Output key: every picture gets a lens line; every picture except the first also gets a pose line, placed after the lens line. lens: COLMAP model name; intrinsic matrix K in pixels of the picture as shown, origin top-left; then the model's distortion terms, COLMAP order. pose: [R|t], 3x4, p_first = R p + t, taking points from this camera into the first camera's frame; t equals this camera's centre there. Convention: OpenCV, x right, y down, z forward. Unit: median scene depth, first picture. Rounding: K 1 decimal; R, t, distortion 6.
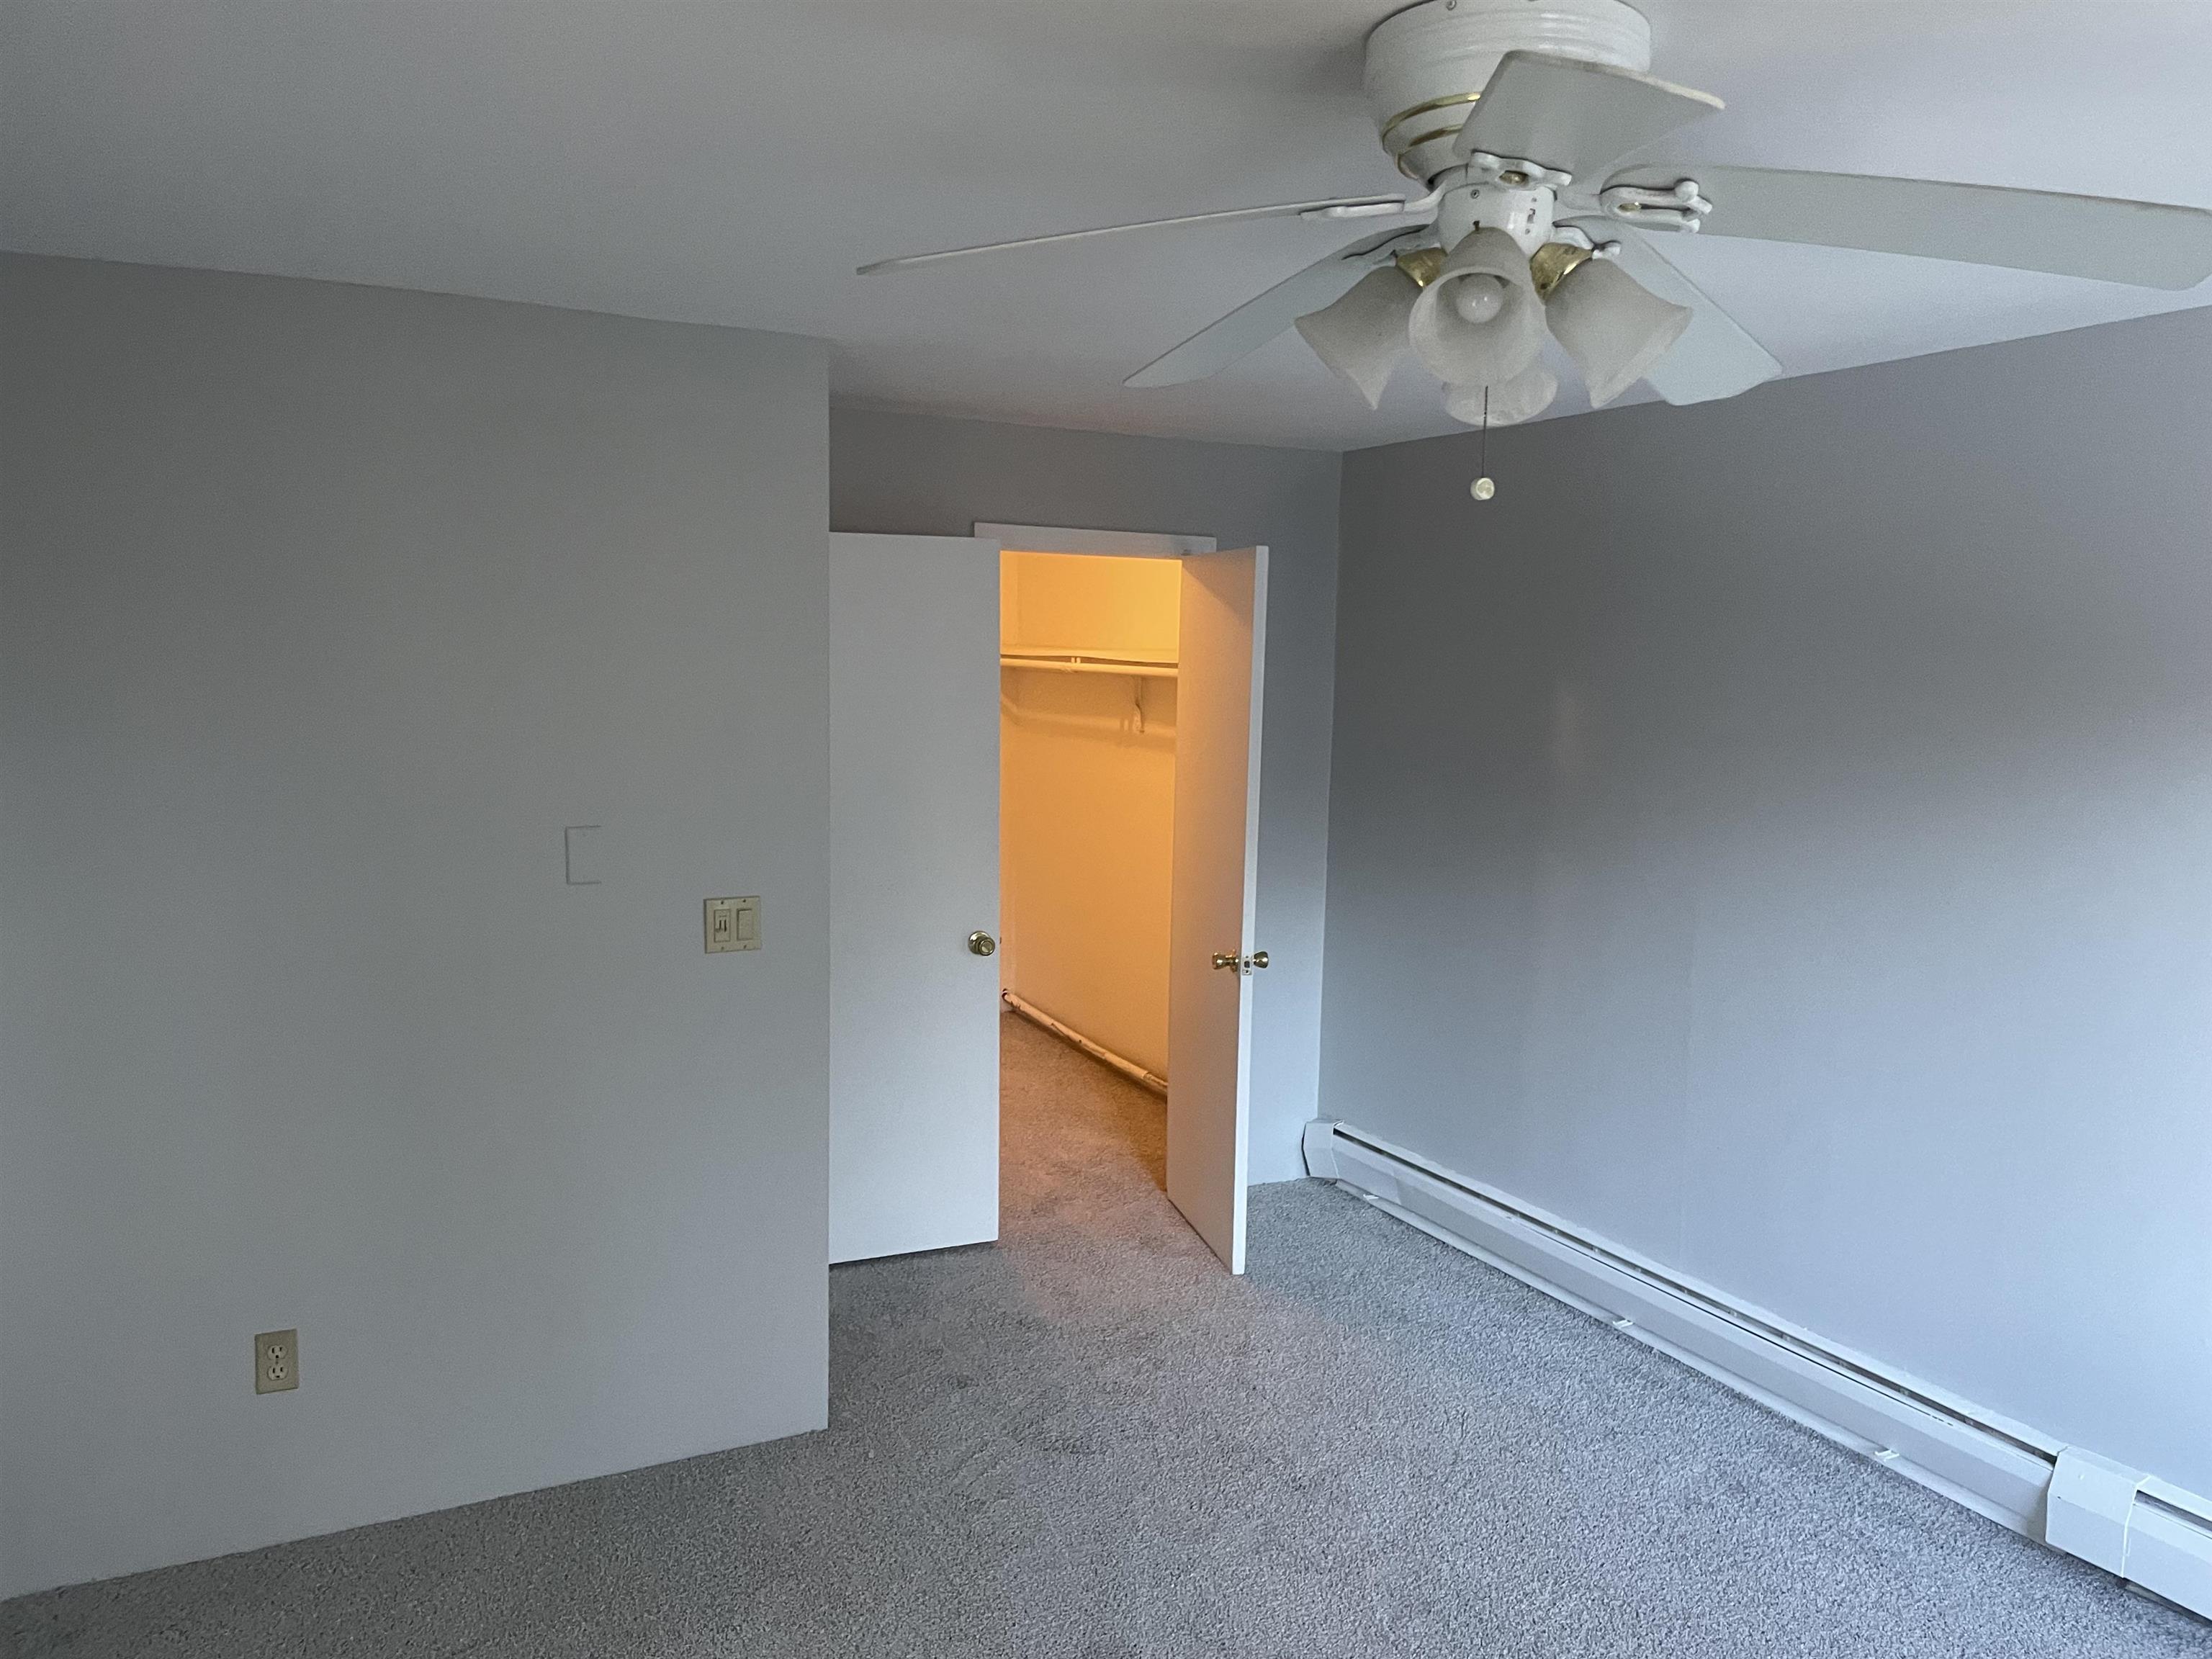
lens RADIAL K [[1682.4, 0, 1123.8], [0, 1682.4, 828.2], [0, 0, 1]] dist [0.094027, -0.124344]
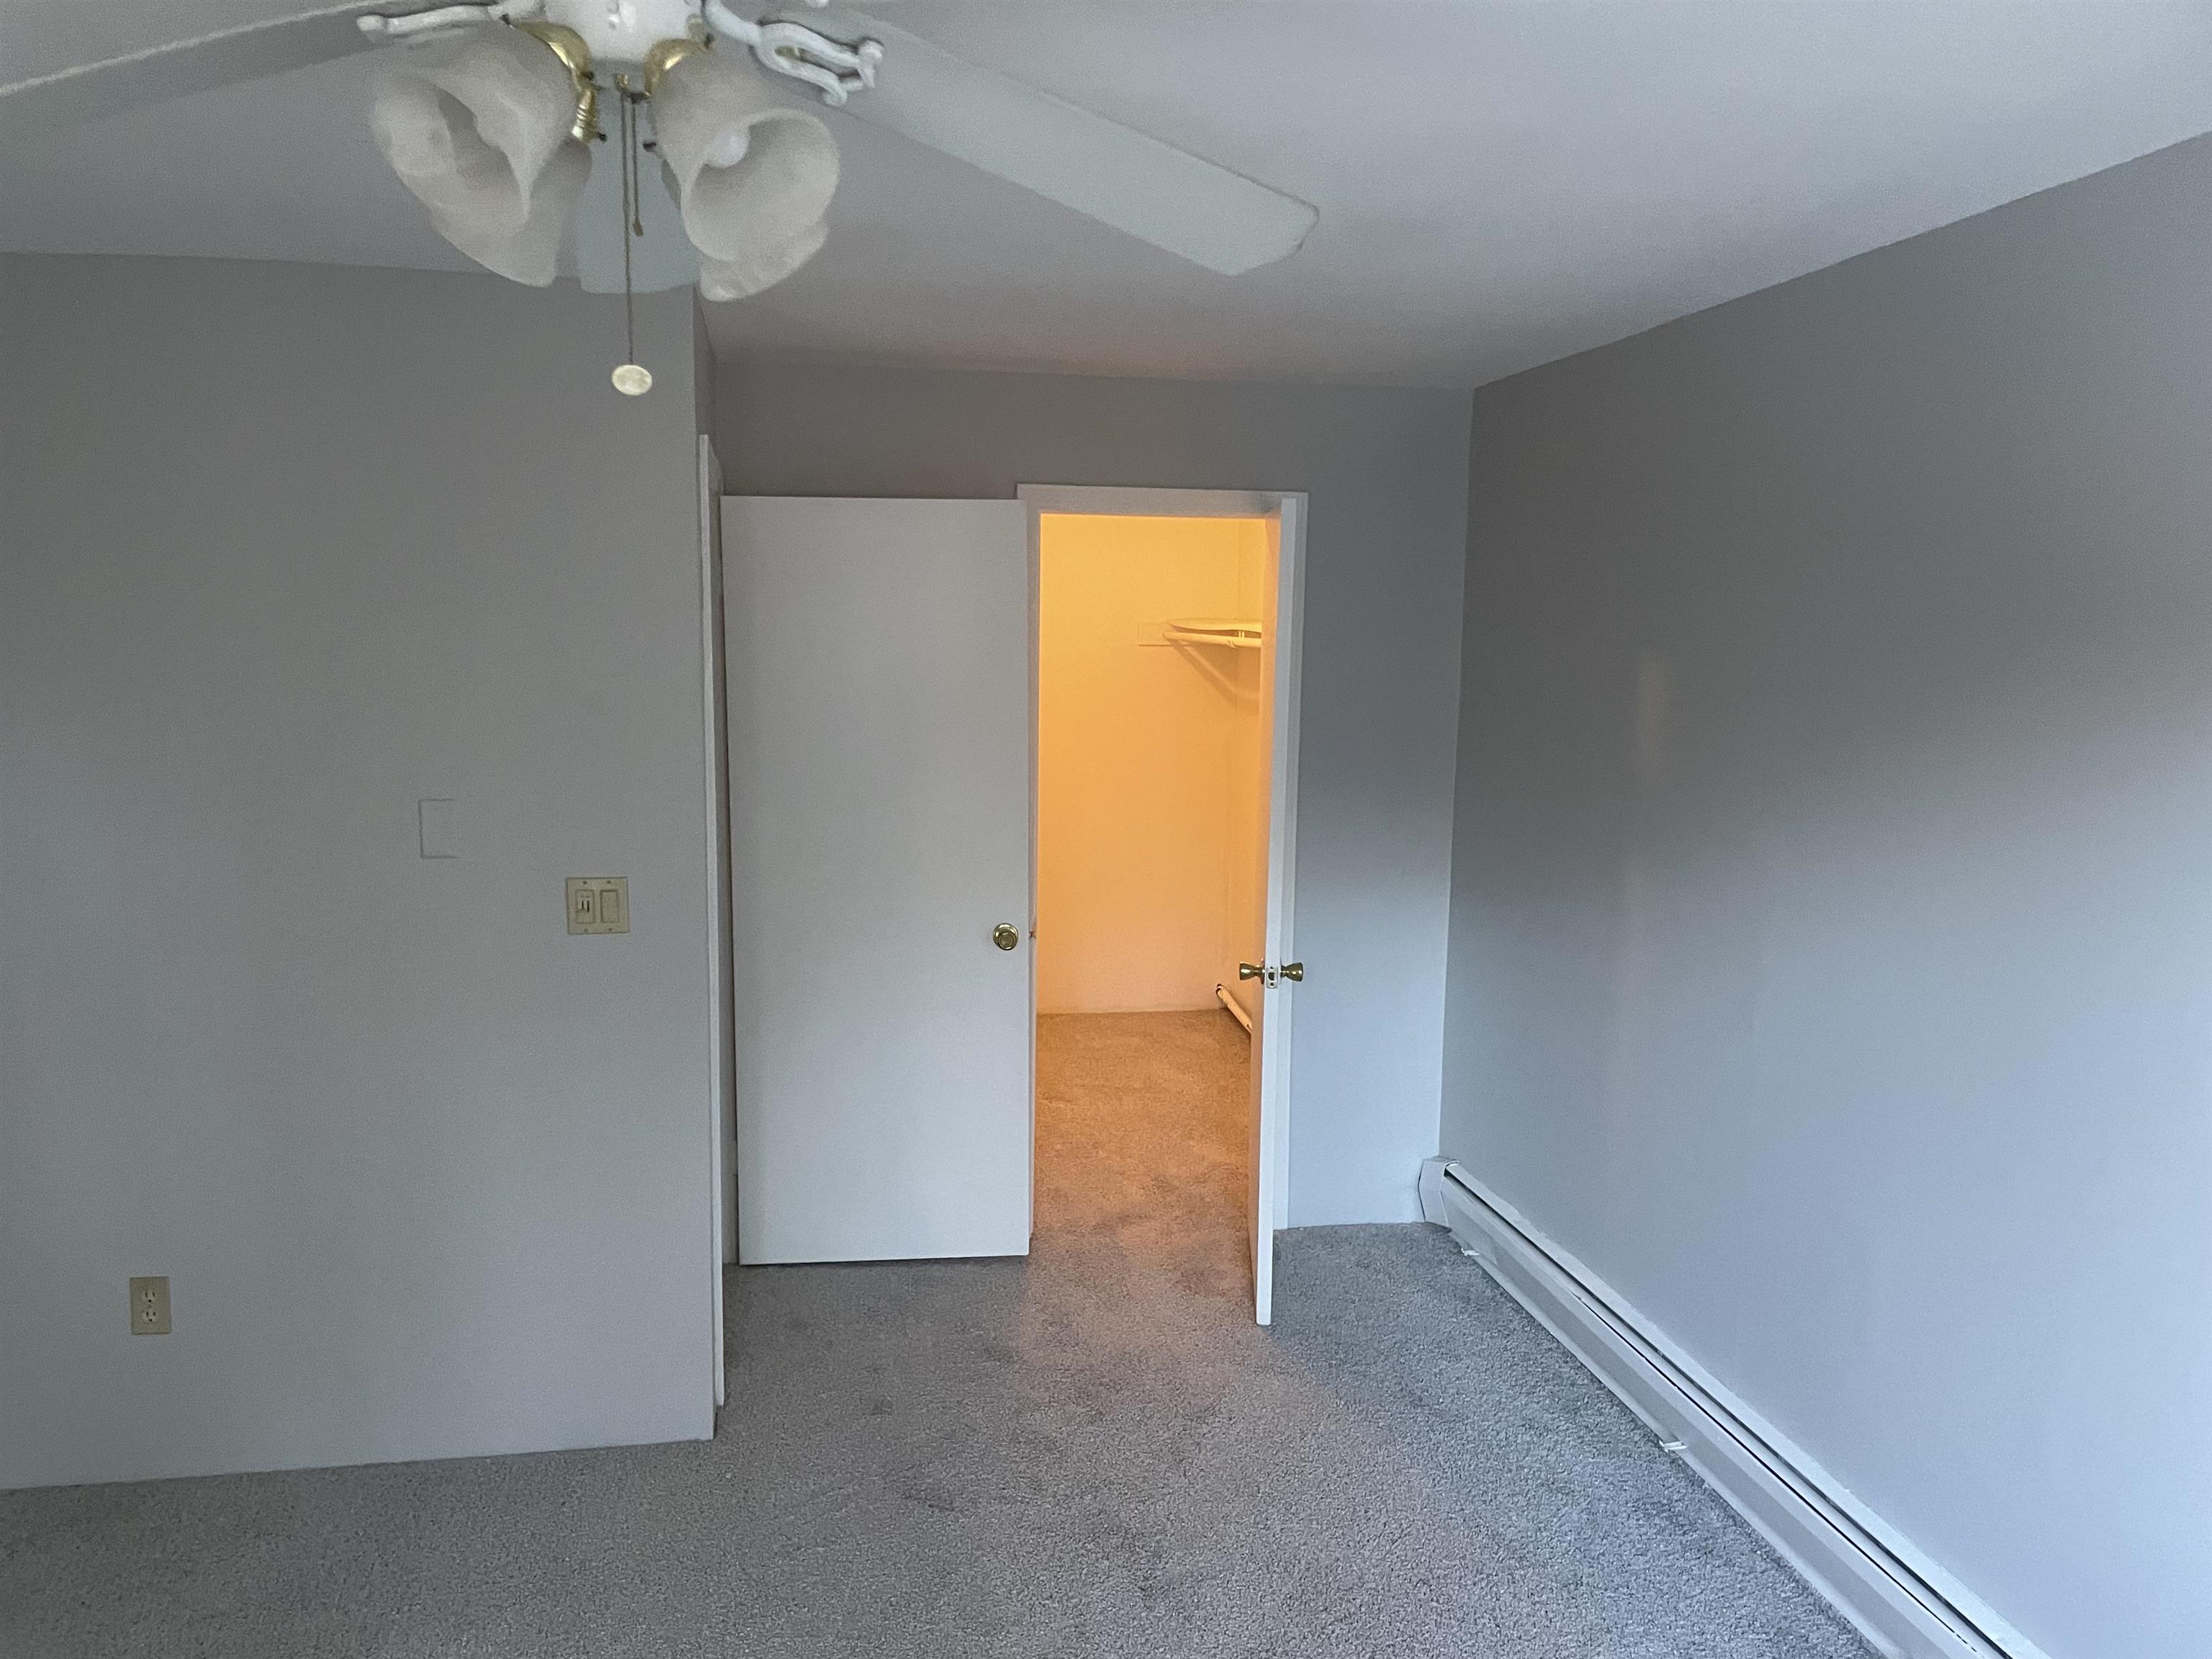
lens RADIAL K [[1682.4, 0, 1091.5], [0, 1682.4, 832.1], [0, 0, 1]] dist [0.094027, -0.124344]
pose [[0.949411, 0.031359, -0.312468, 0.255951], [-0.027424, 0.999480, 0.016982, -0.006756], [0.312838, -0.007553, 0.949777, 0.134245]]
